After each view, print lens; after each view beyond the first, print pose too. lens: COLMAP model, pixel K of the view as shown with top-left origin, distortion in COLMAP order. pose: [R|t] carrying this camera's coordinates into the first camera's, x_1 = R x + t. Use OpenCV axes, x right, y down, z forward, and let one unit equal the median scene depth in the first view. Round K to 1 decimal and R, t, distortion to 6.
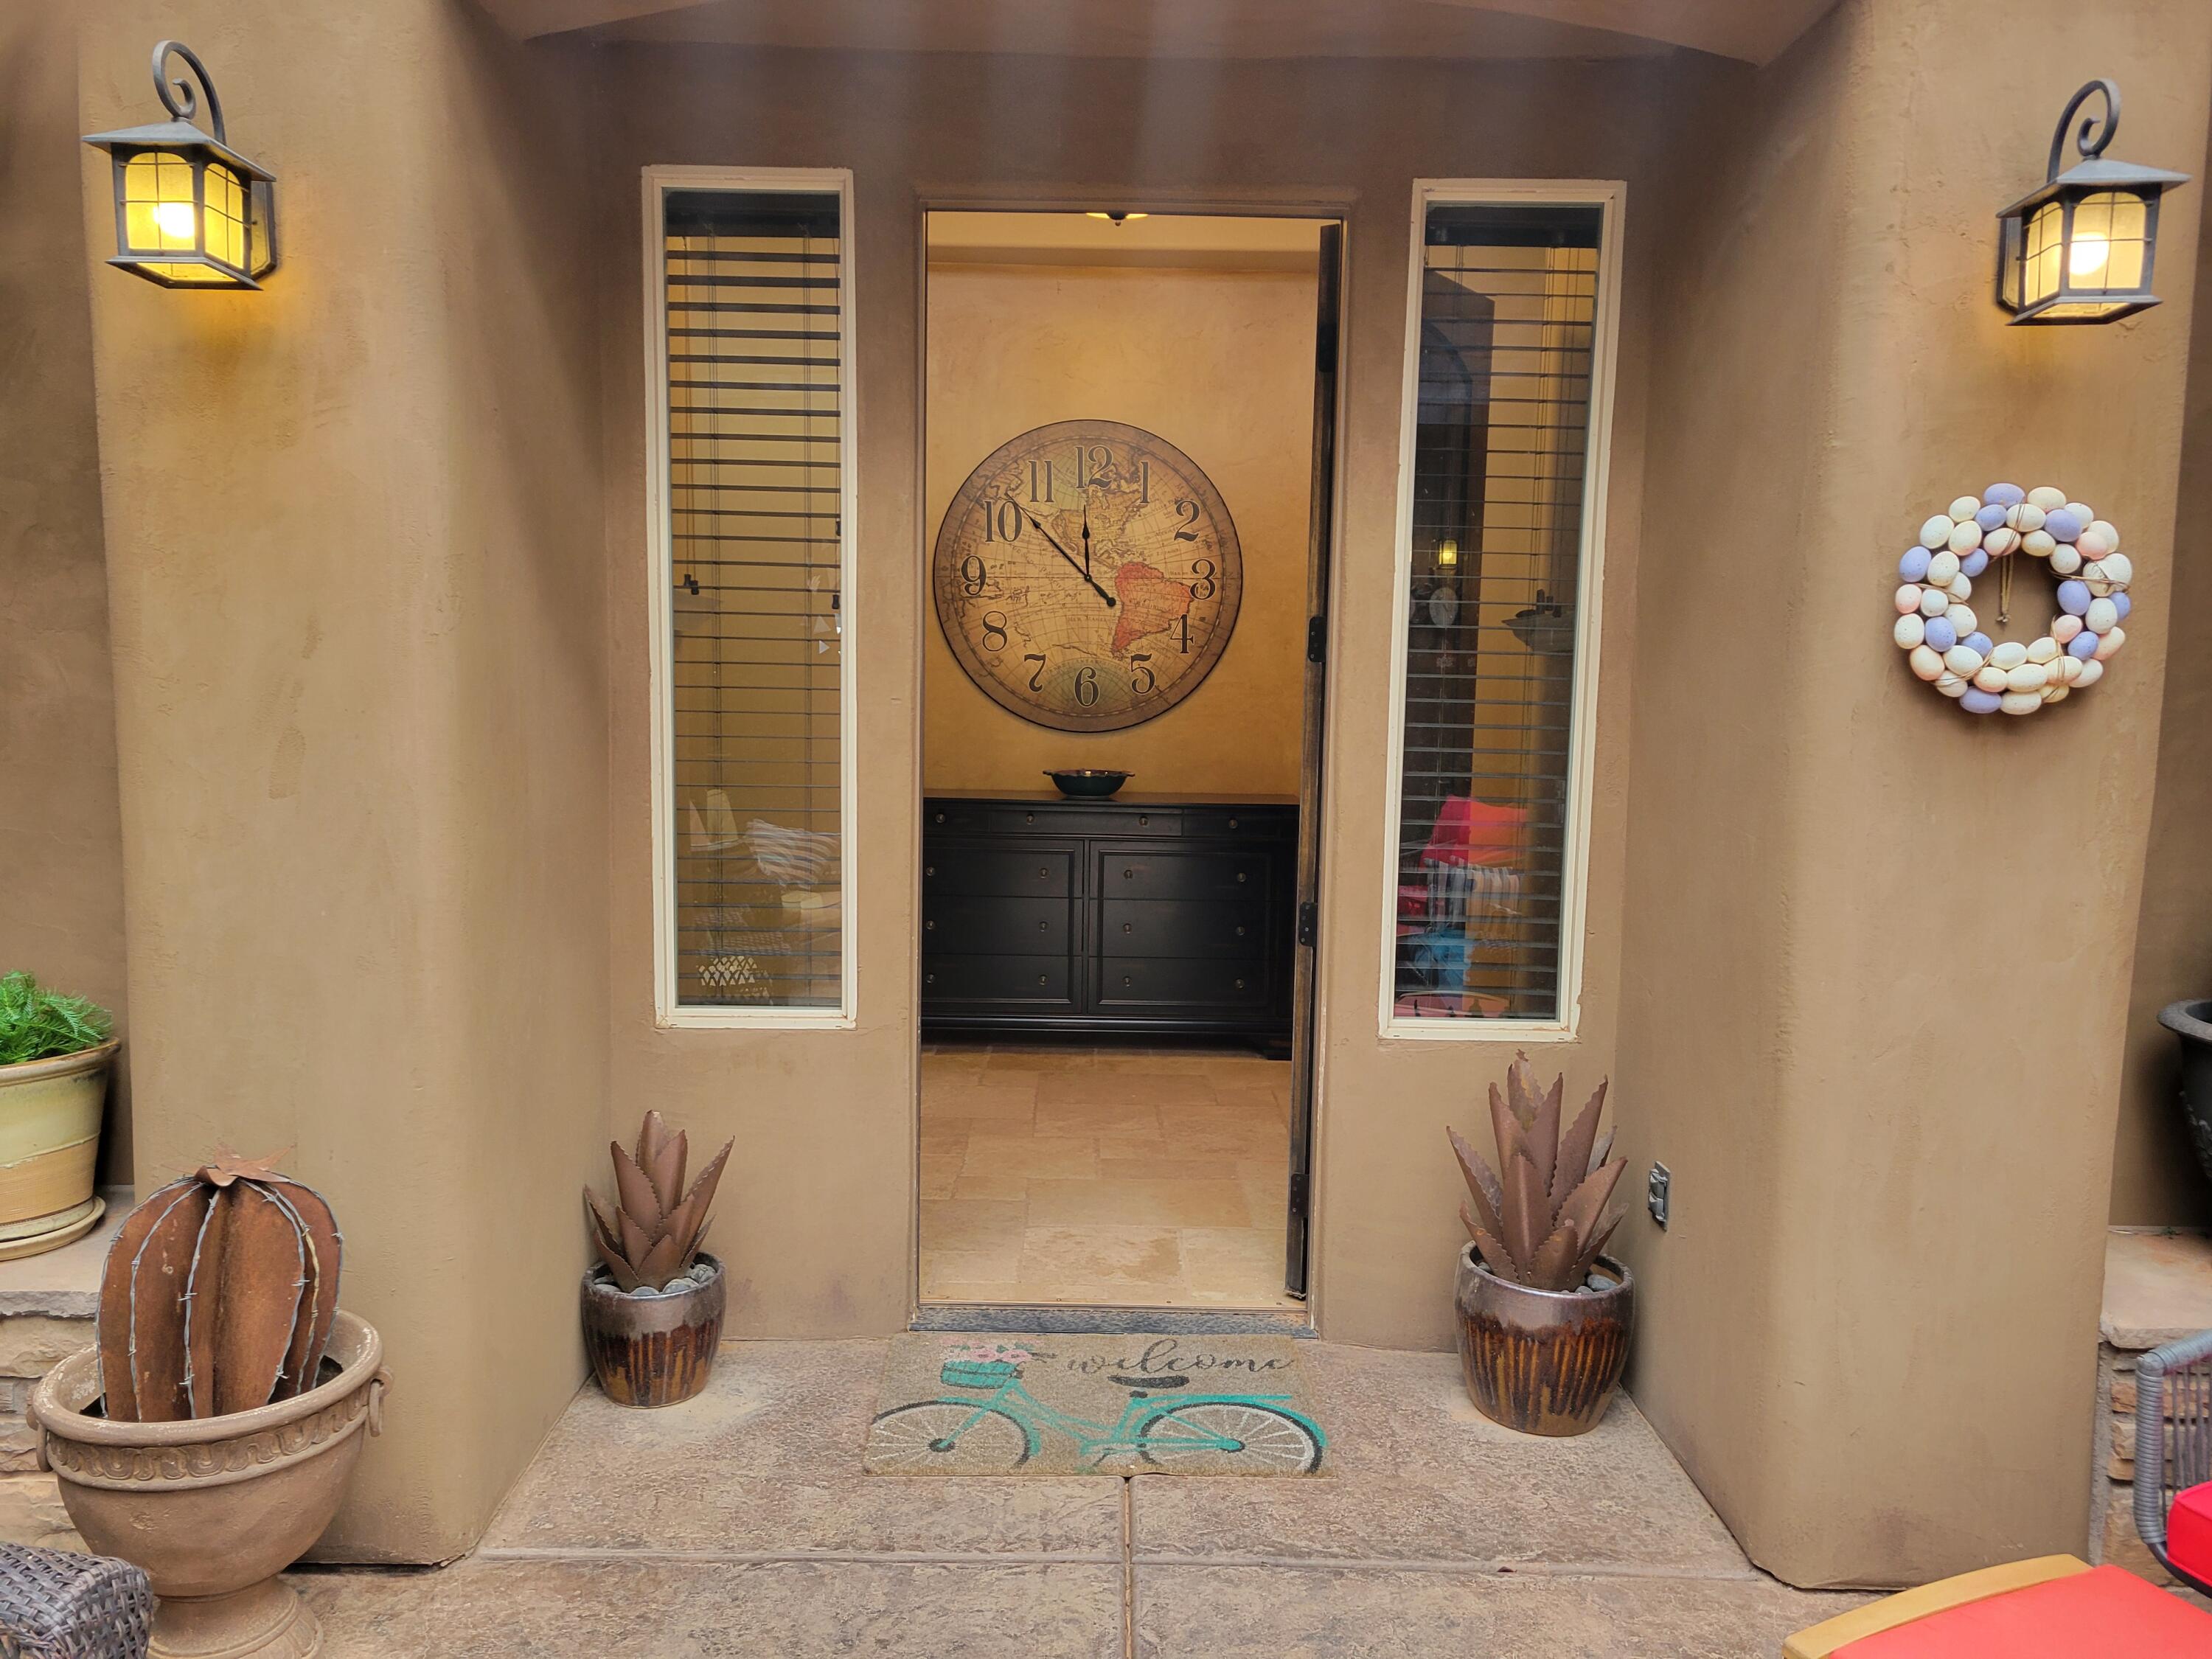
lens RADIAL K [[1655.1, 0, 1089.5], [0, 1655.1, 836.4], [0, 0, 1]] dist [0.052802, -0.030080]
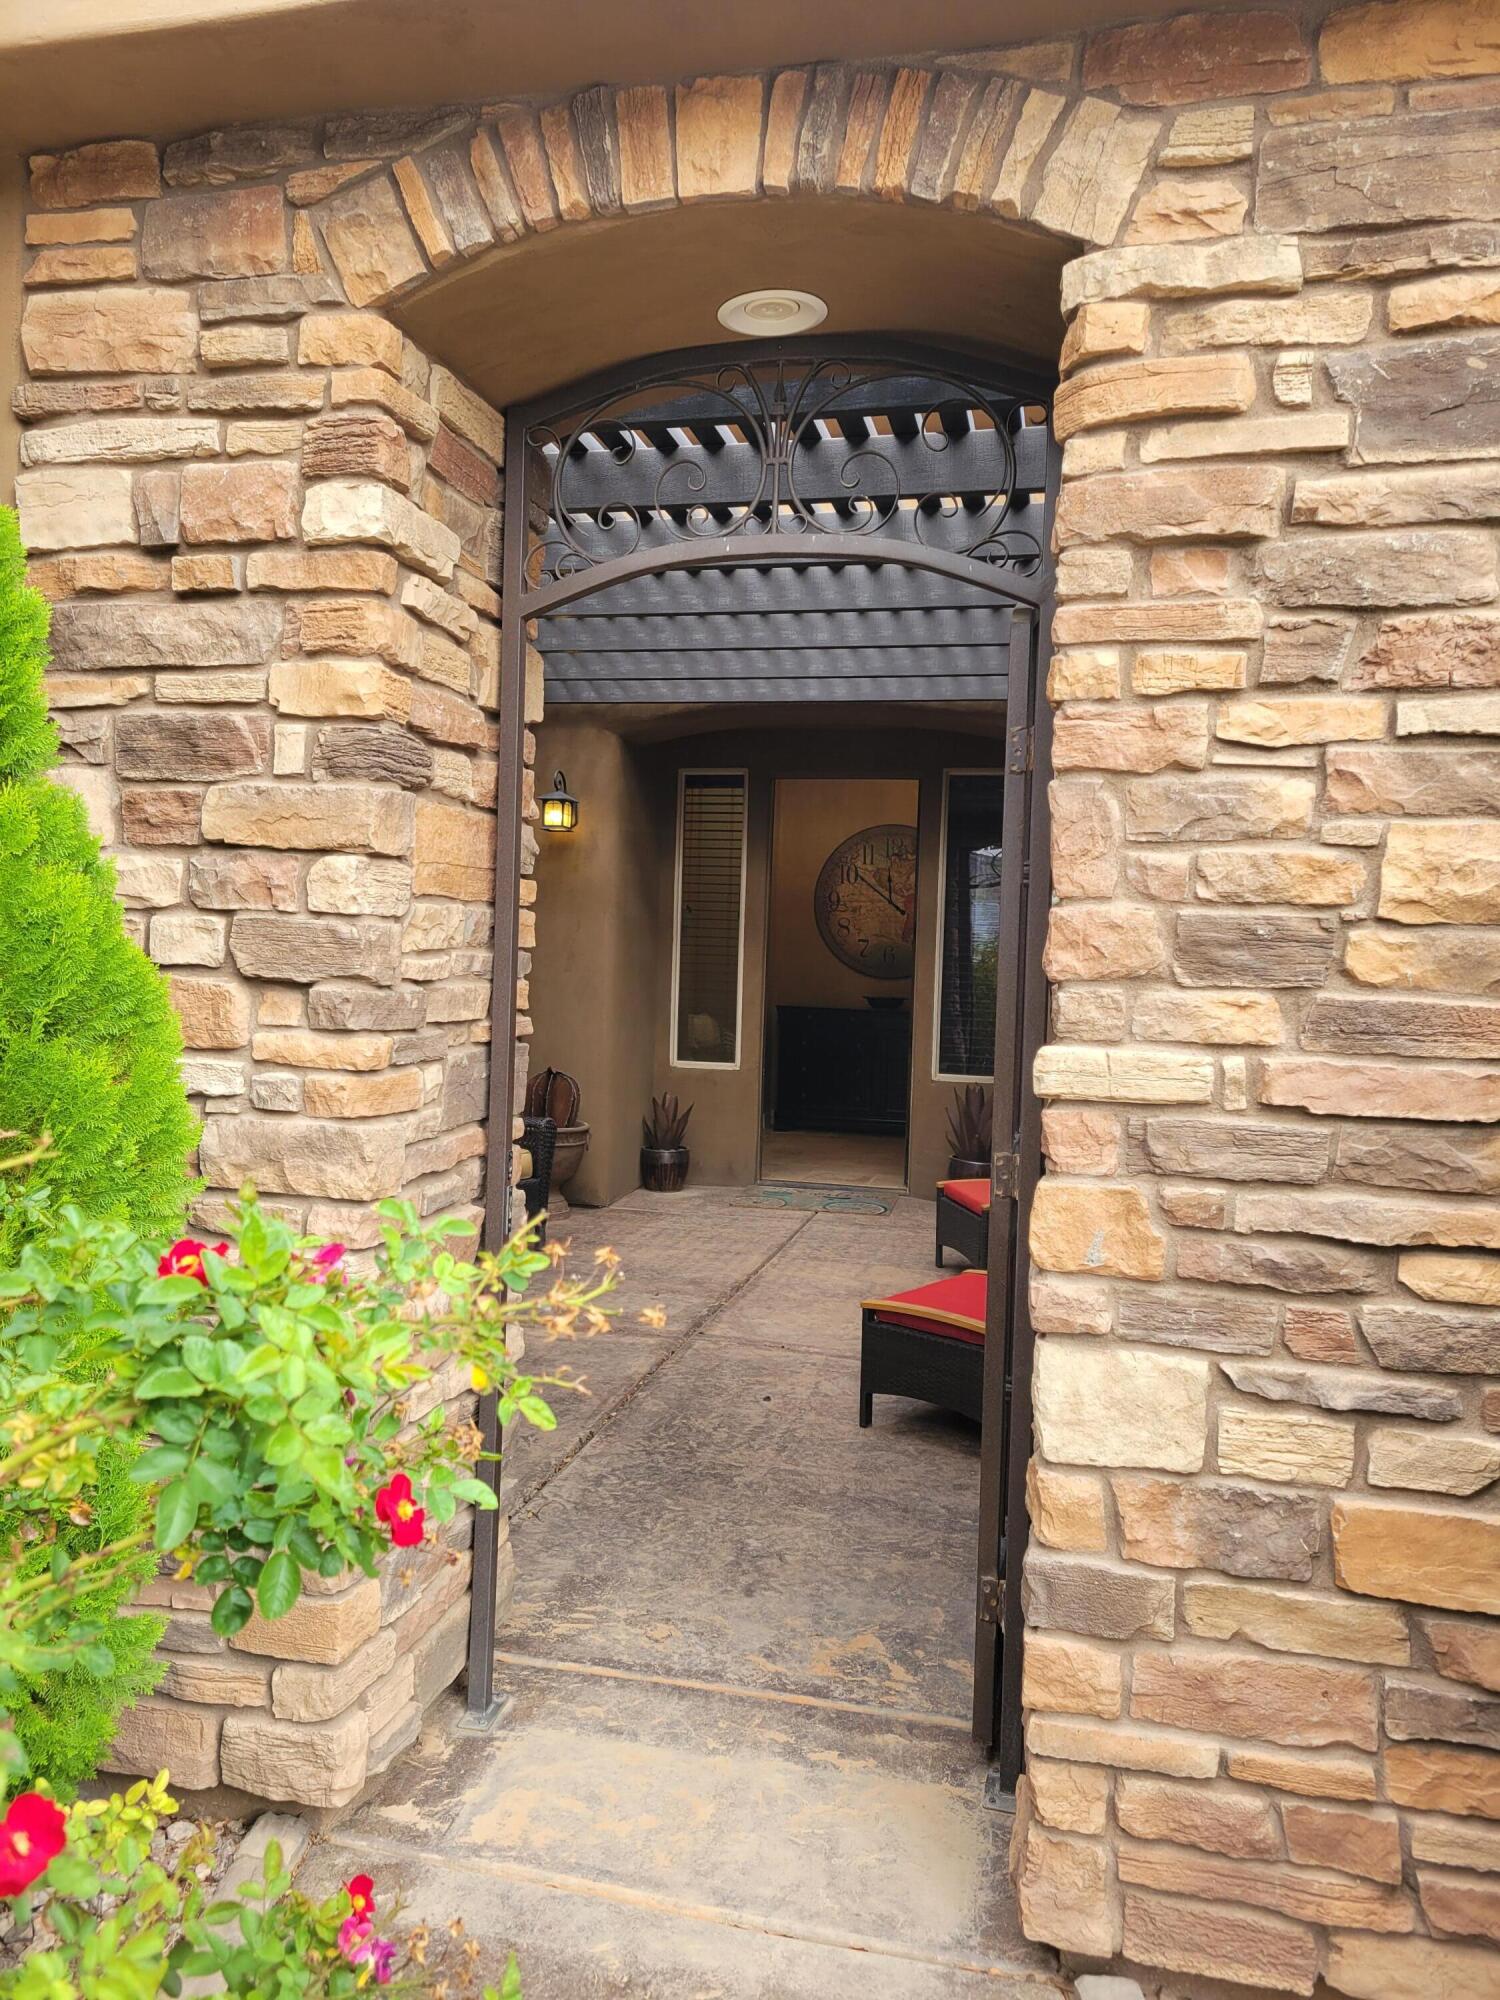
lens RADIAL K [[1496.5, 0, 746.1], [0, 1496.5, 987.7], [0, 0, 1]] dist [0.052802, -0.030080]
pose [[0.975040, 0.020483, -0.221084, 0.581913], [-0.039168, 0.995988, -0.080463, 0.252452], [0.218549, 0.087114, 0.971930, -1.990758]]
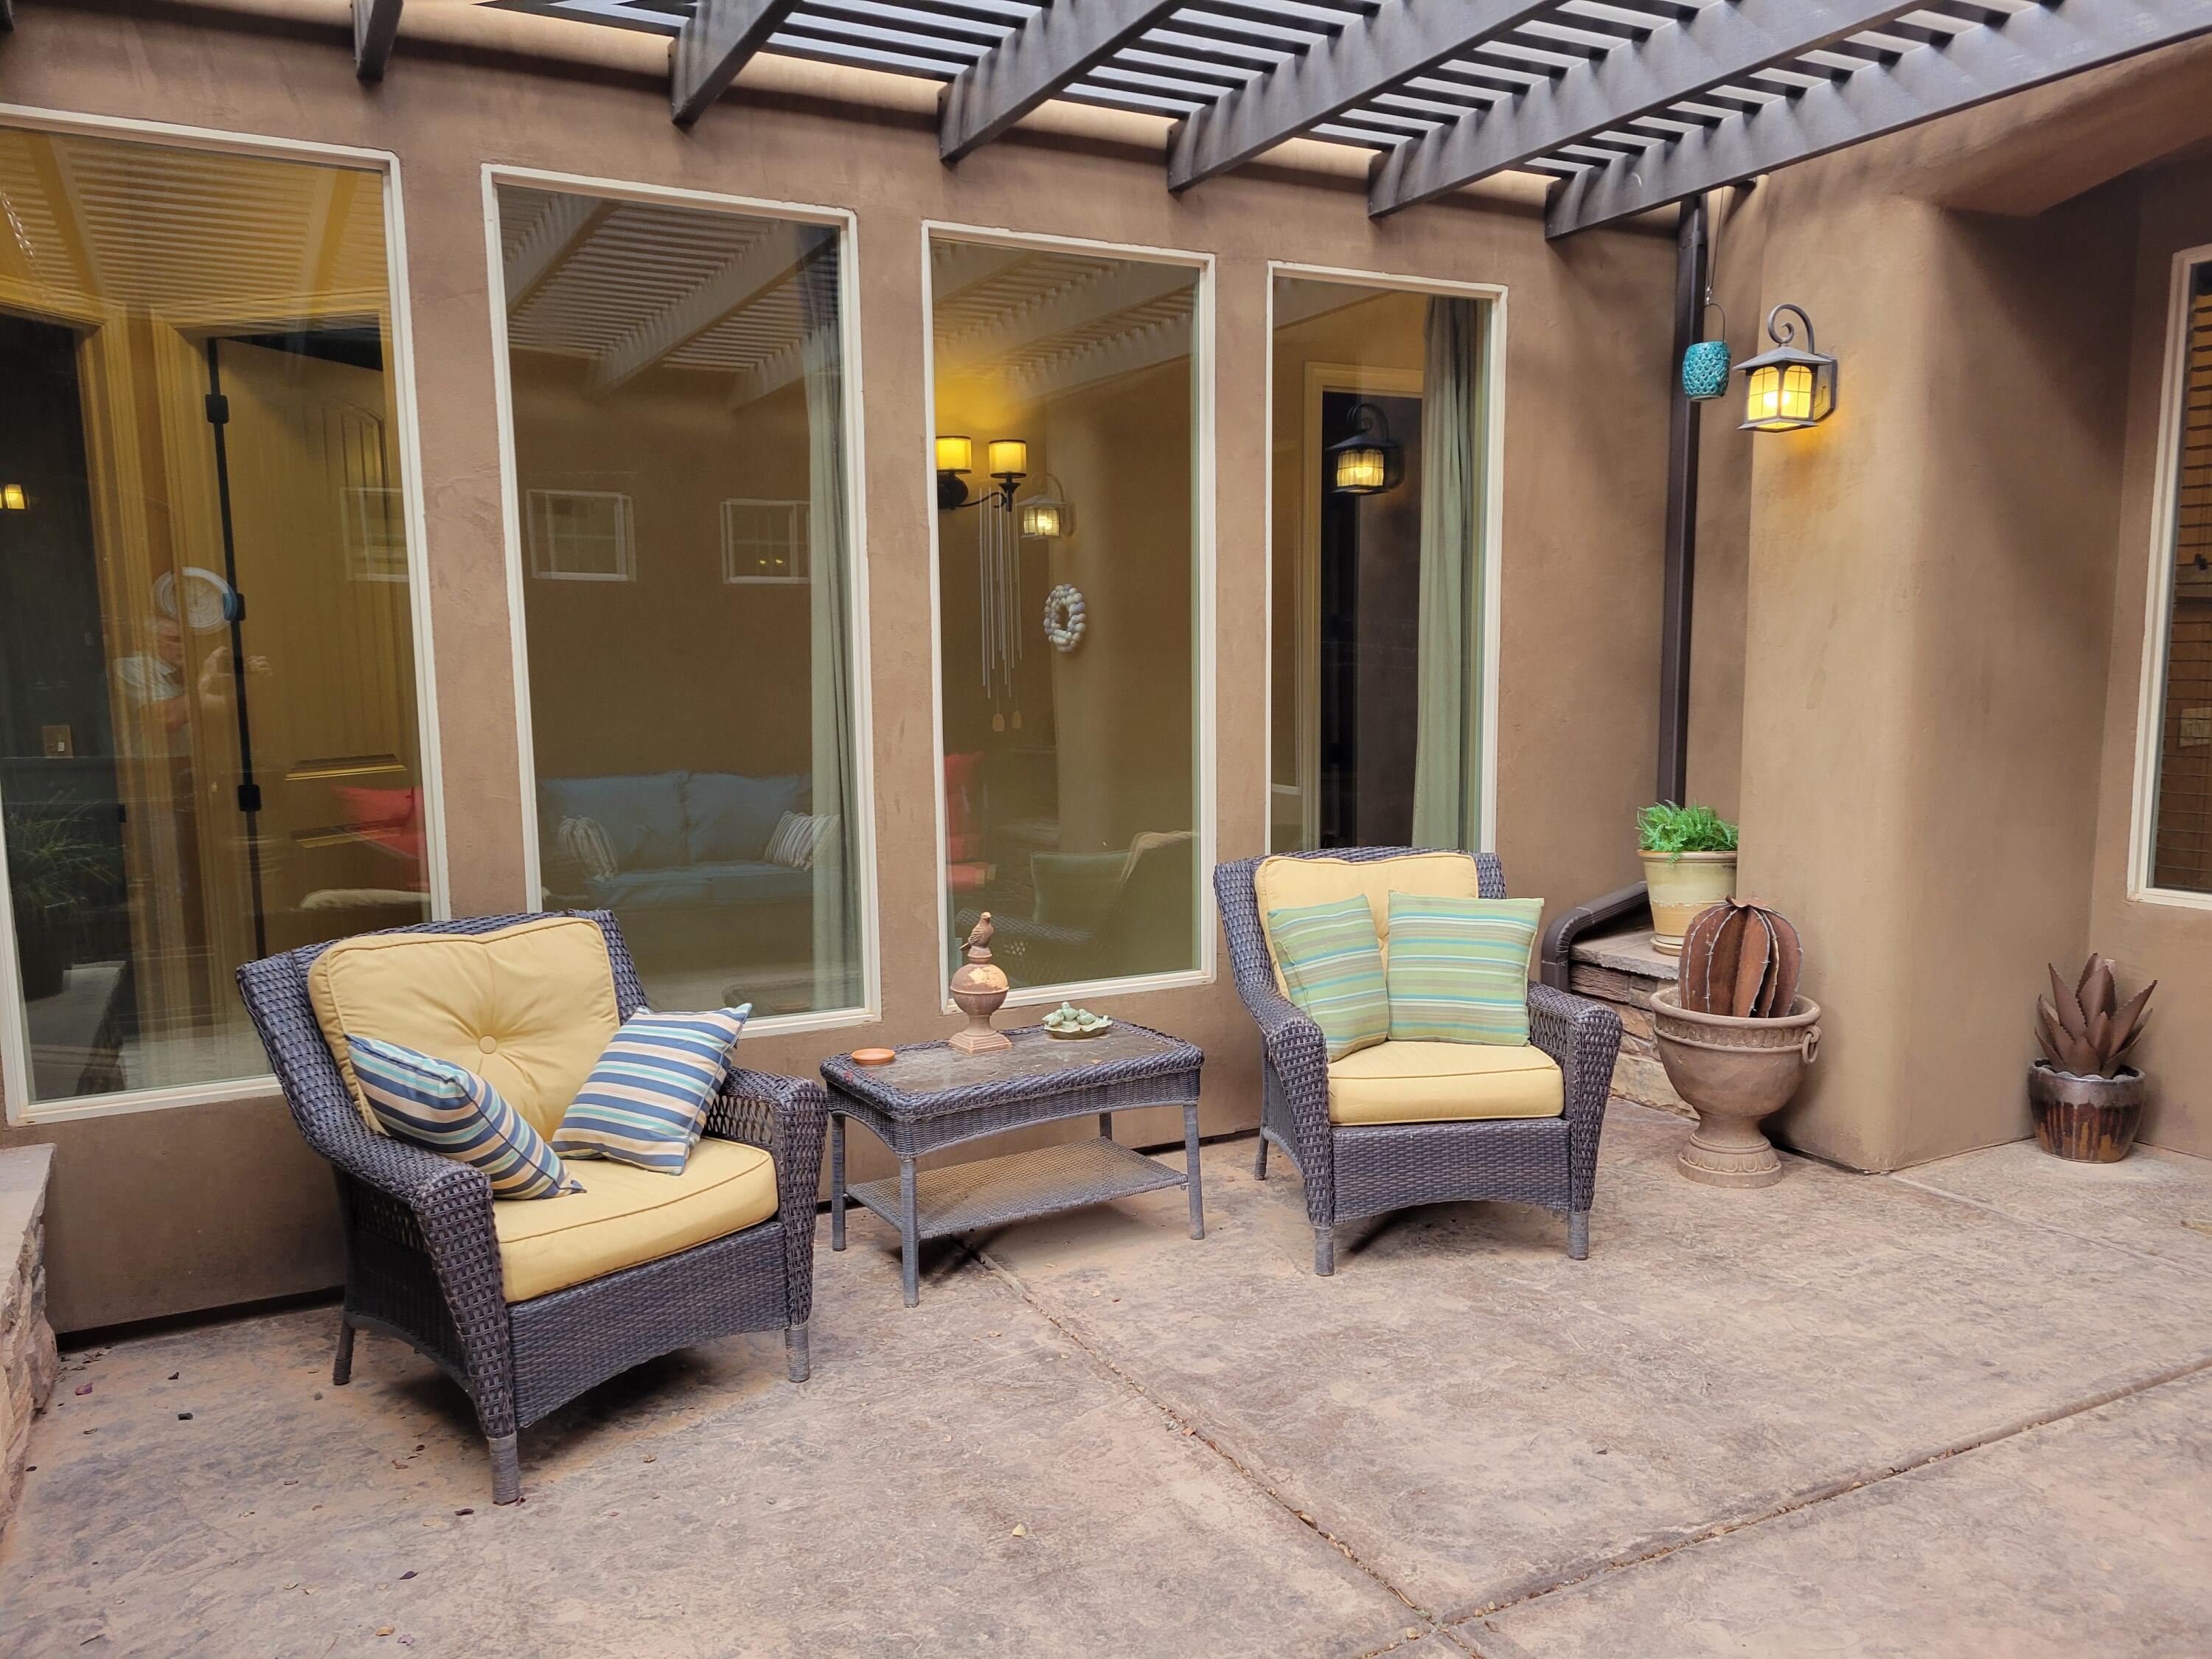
lens RADIAL K [[1655.1, 0, 1088.8], [0, 1655.1, 869.9], [0, 0, 1]] dist [0.052802, -0.030080]
pose [[0.455300, 0.091464, -0.885628, 0.771004], [-0.074607, 0.995130, 0.064417, 0.092327], [0.887207, 0.036745, 0.459907, -0.500428]]
